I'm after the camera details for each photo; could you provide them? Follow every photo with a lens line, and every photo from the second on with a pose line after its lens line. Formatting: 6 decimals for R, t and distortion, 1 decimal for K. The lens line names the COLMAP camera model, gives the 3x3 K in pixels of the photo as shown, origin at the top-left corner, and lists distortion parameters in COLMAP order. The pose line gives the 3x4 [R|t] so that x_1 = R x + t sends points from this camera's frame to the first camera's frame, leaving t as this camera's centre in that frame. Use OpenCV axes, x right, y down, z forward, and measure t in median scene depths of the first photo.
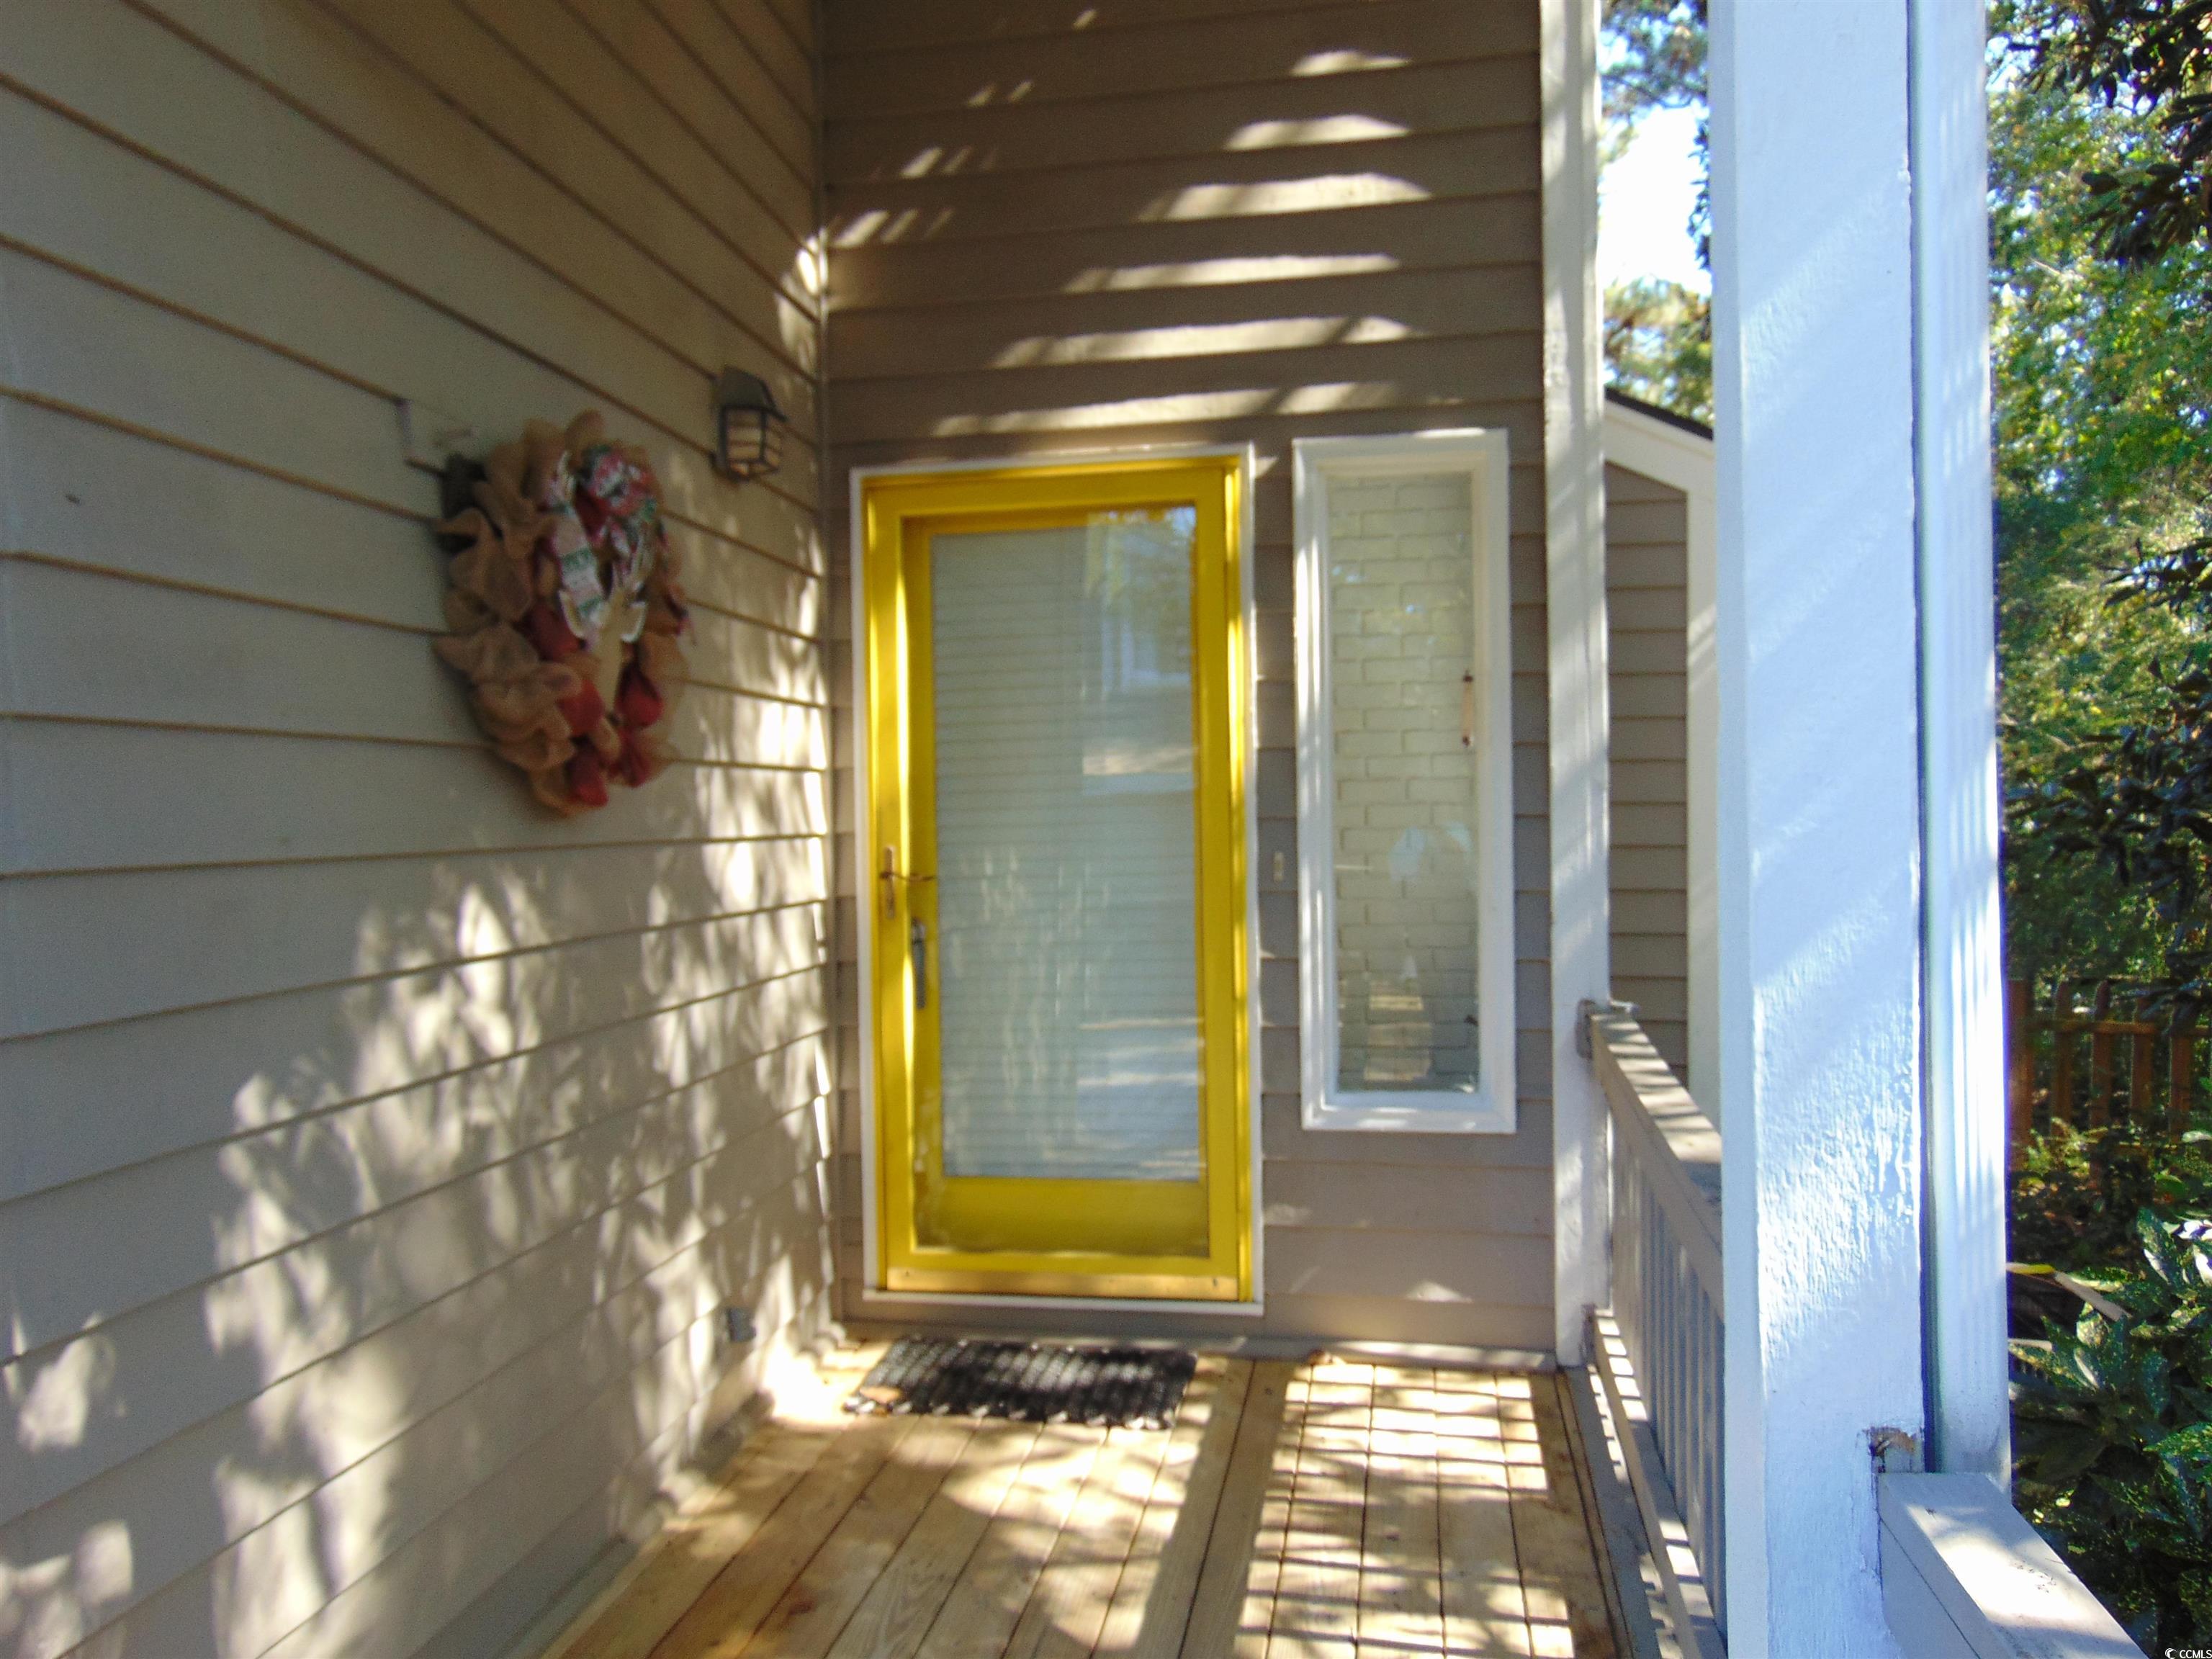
lens RADIAL K [[1601.4, 0, 1106.0], [0, 1601.4, 829.5], [0, 0, 1]] dist [-0.032425, 0.043500]
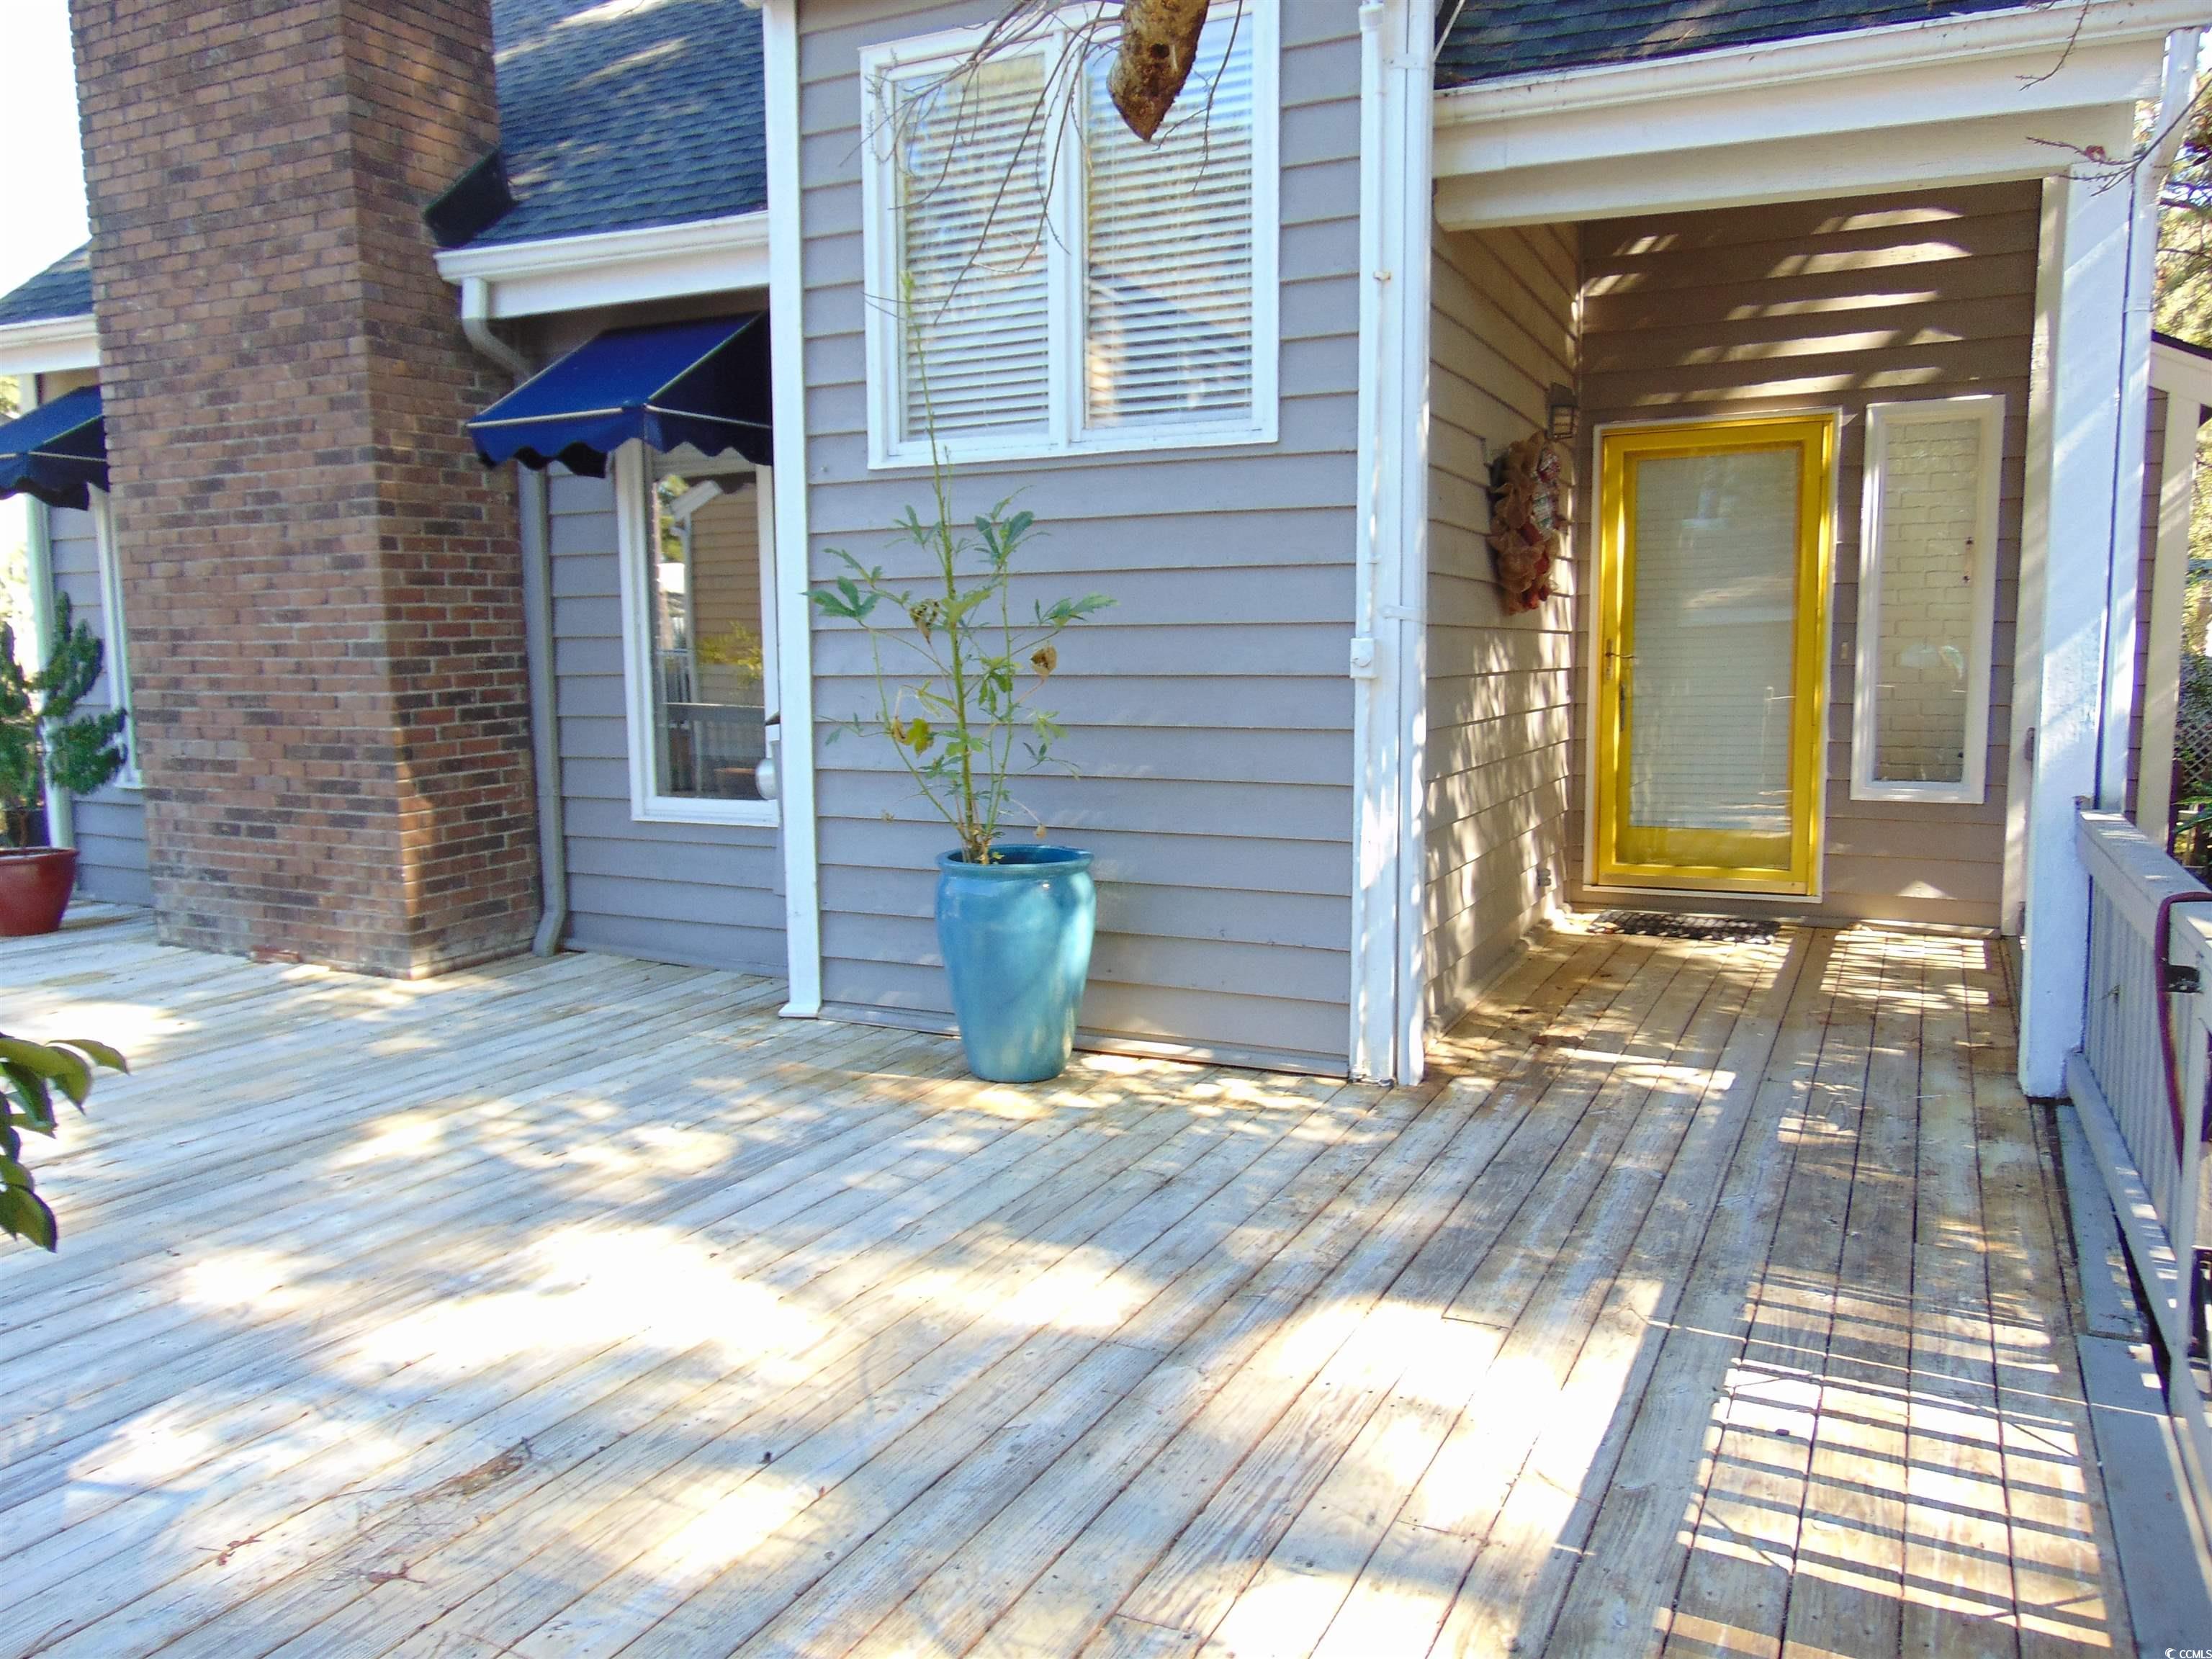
lens RADIAL K [[1601.4, 0, 1106.0], [0, 1601.4, 829.5], [0, 0, 1]] dist [-0.032425, 0.043500]
pose [[0.959980, 0.038694, -0.277382, -0.185806], [-0.010446, 0.994668, 0.102601, 0.048817], [0.279873, -0.095598, 0.955266, -0.957785]]
